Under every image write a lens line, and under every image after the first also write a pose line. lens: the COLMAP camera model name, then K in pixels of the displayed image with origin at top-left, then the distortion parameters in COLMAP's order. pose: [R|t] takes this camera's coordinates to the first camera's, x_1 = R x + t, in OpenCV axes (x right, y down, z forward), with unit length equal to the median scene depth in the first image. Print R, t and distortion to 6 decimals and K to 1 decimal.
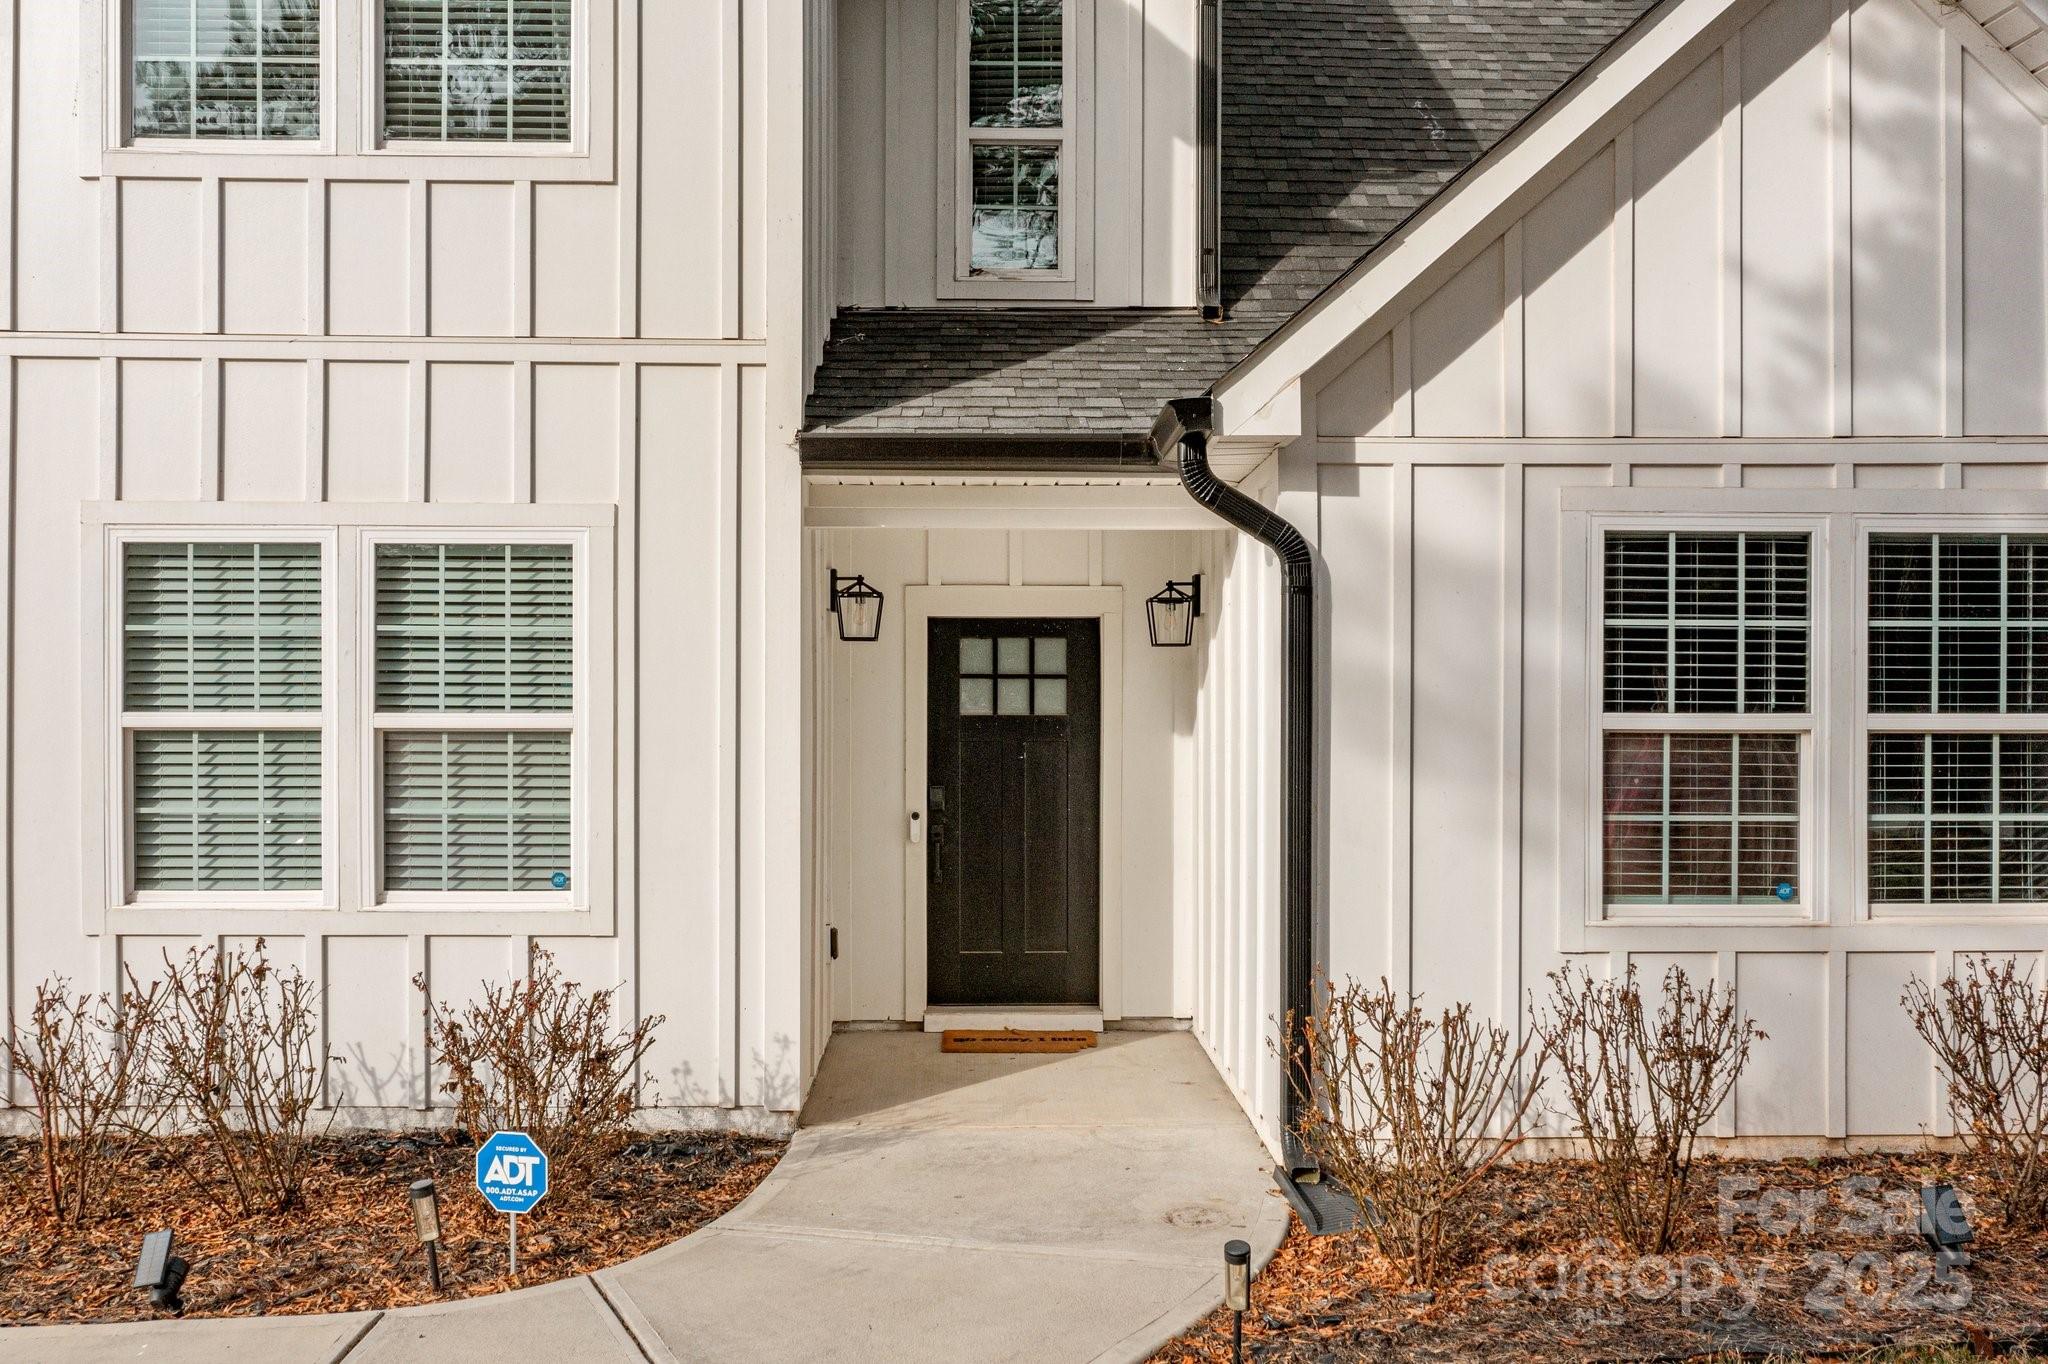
lens RADIAL K [[1625.1, 0, 1019.6], [0, 1625.1, 705.2], [0, 0, 1]] dist [-0.004475, -0.000870]
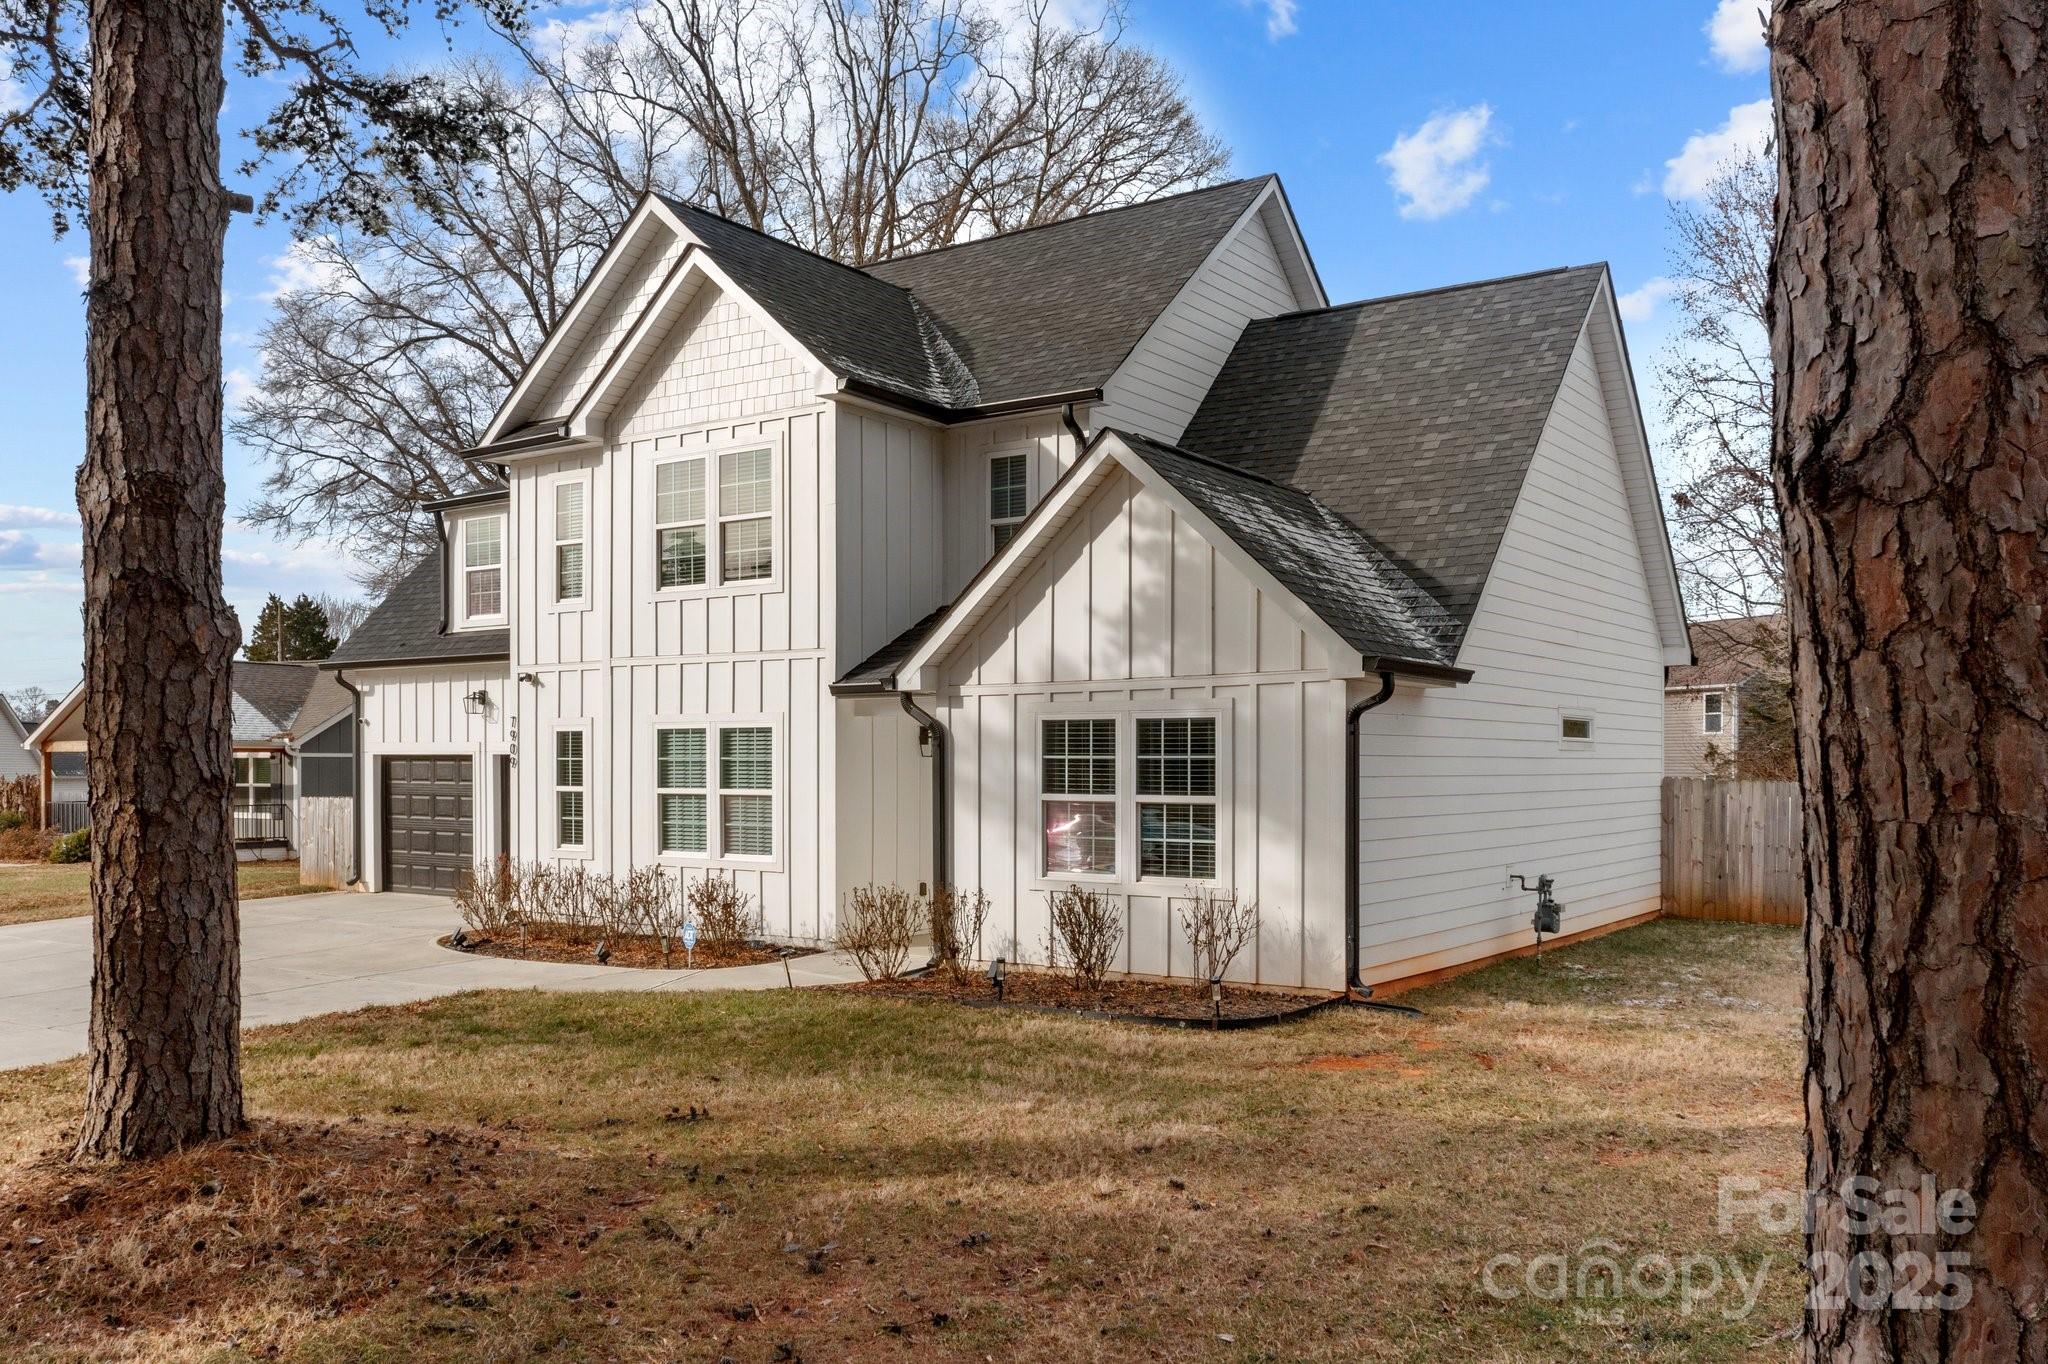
lens RADIAL K [[1625.1, 0, 1019.6], [0, 1625.1, 705.2], [0, 0, 1]] dist [-0.004475, -0.000870]
pose [[0.810010, -0.022552, -0.585982, 1.760036], [0.006208, 0.999534, -0.029887, -0.055532], [0.586383, 0.020571, 0.809773, -1.018279]]
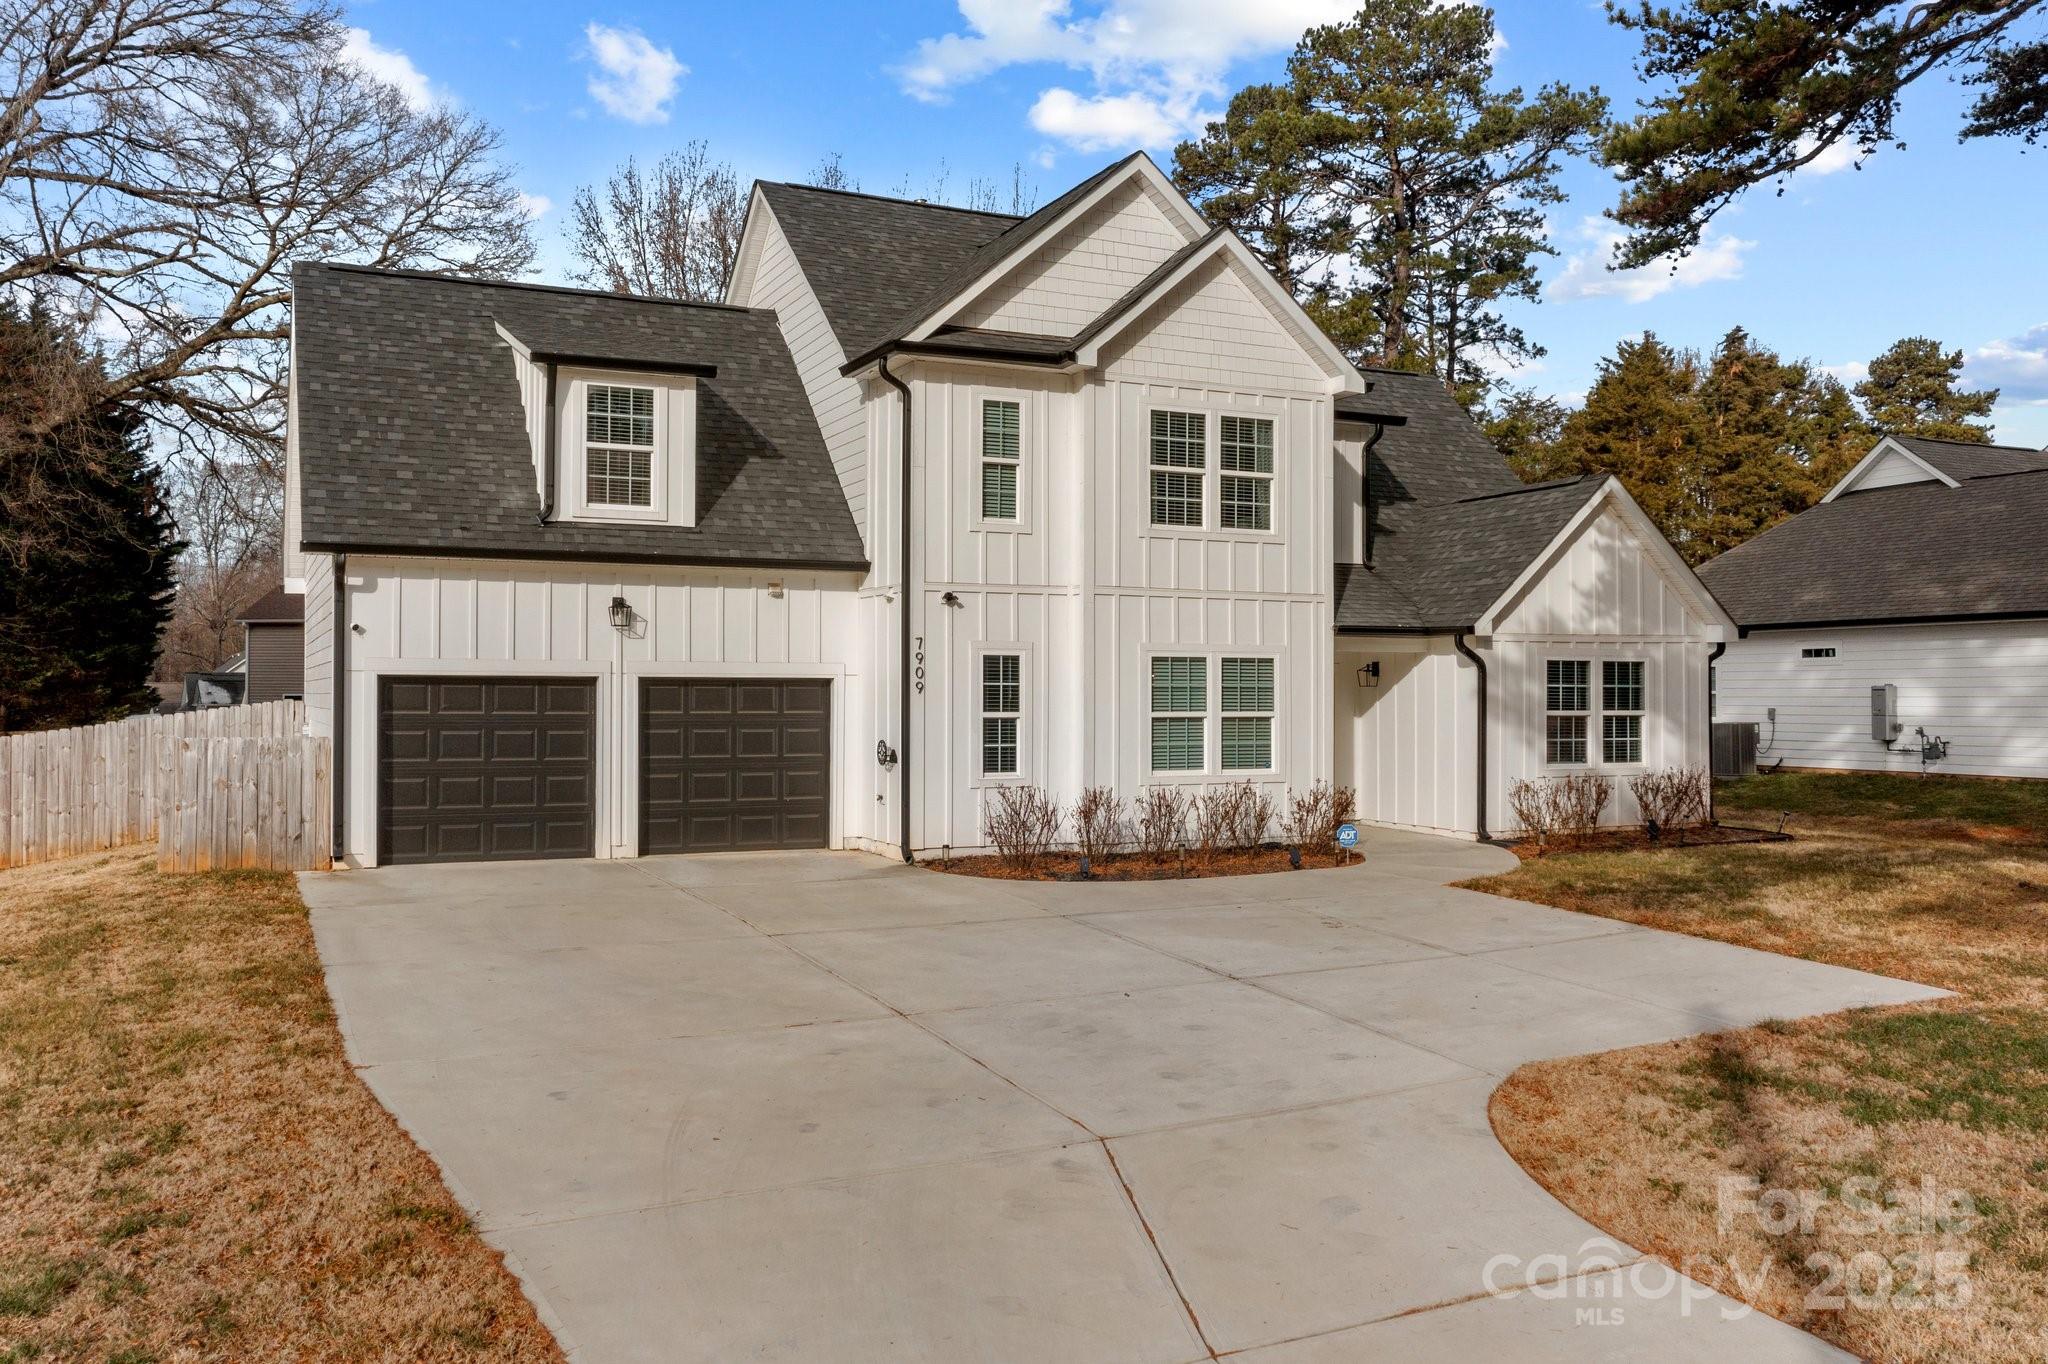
lens RADIAL K [[1647.1, 0, 1023.8], [0, 1647.1, 663.9], [0, 0, 1]] dist [-0.009347, -0.001816]
pose [[0.913297, 0.007575, 0.407224, -2.157225], [-0.001296, 0.999876, -0.015692, -0.039112], [-0.407292, 0.013803, 0.913194, -1.838060]]
